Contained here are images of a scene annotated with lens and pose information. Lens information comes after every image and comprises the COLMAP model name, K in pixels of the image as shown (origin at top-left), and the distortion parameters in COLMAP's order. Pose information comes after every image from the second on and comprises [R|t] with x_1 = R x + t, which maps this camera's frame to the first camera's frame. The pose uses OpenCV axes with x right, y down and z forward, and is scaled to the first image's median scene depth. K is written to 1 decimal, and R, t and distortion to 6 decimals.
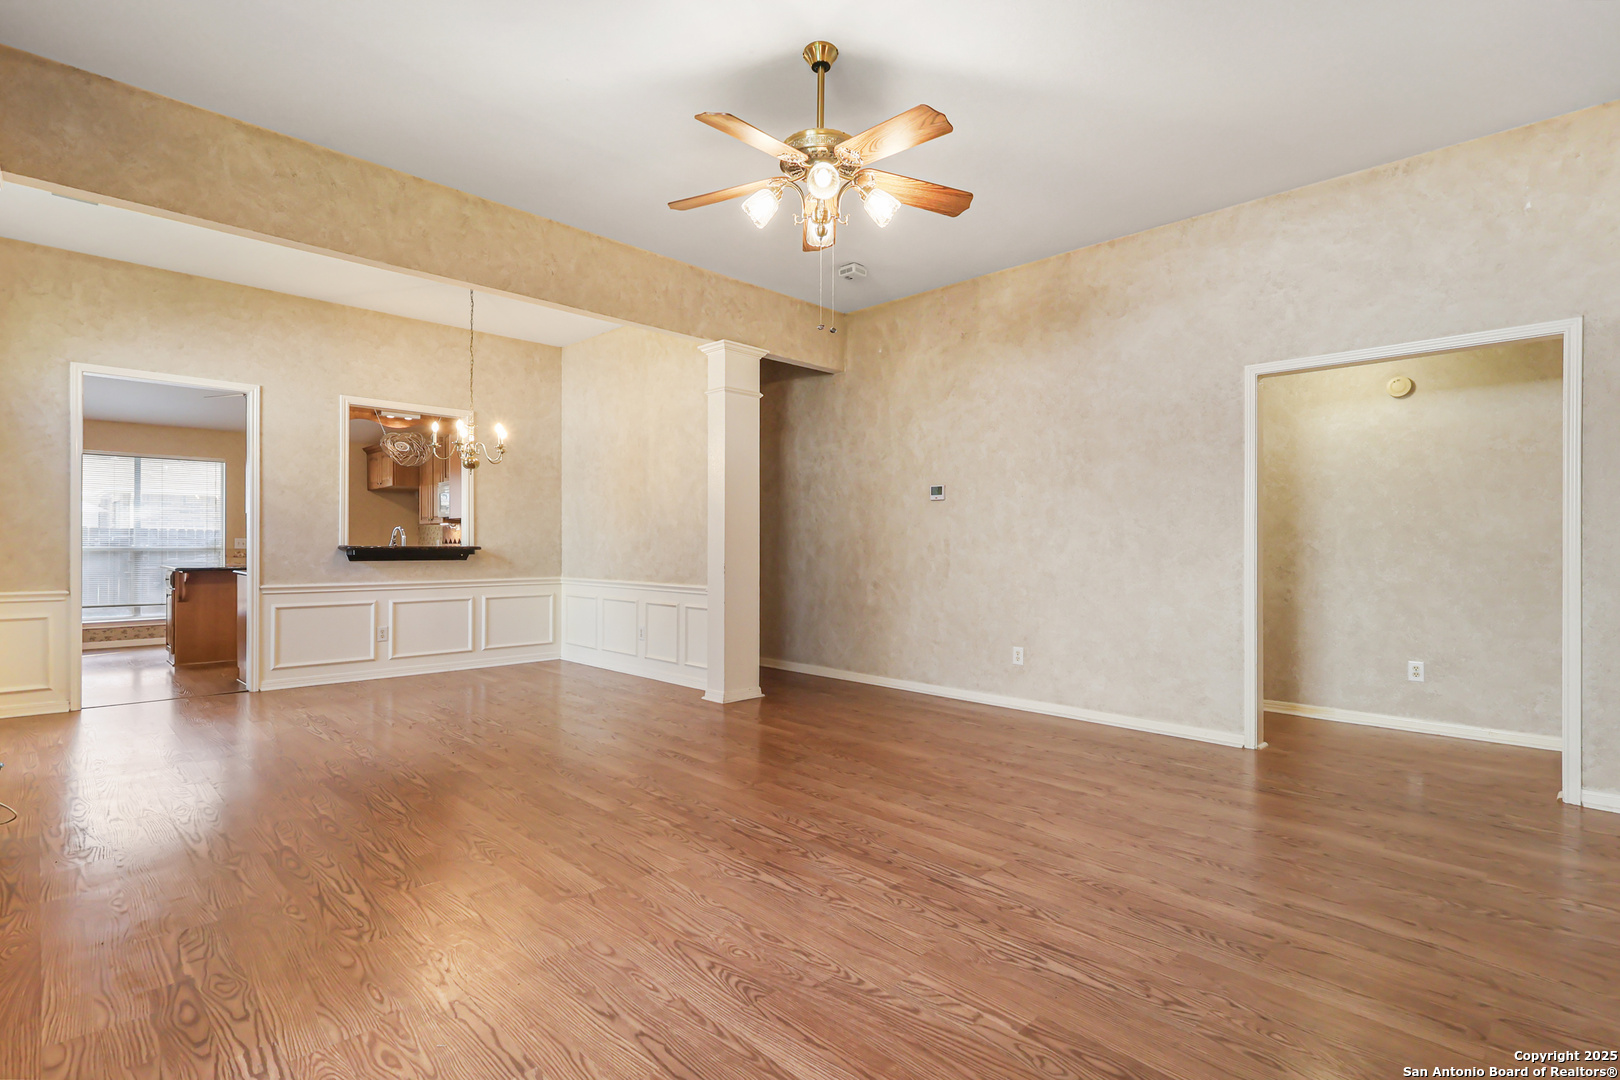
lens RADIAL K [[780.1, 0, 808.6], [0, 780.1, 544.5], [0, 0, 1]] dist [-0.000644, -0.000038]
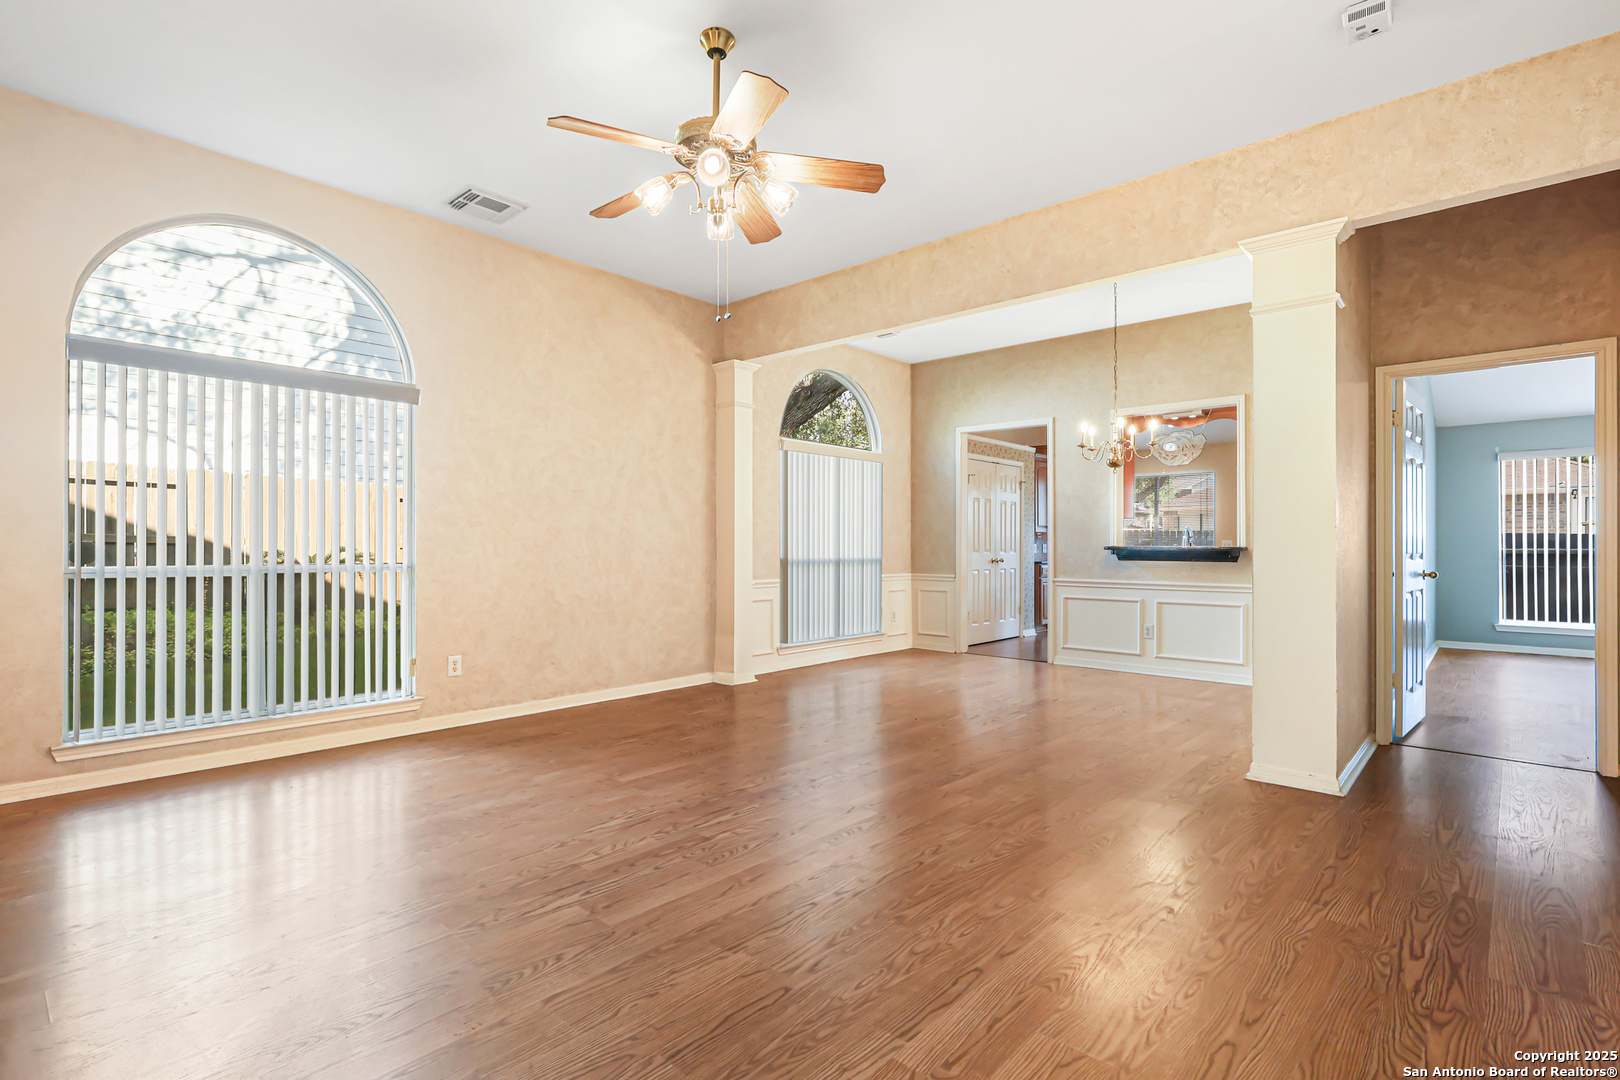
lens RADIAL K [[780.1, 0, 808.6], [0, 780.1, 544.5], [0, 0, 1]] dist [-0.000644, -0.000038]
pose [[0.043480, -0.003725, -0.999047, 0.970029], [-0.001100, 0.999992, -0.003776, 0.007269], [0.999054, 0.001263, 0.043476, 1.045310]]
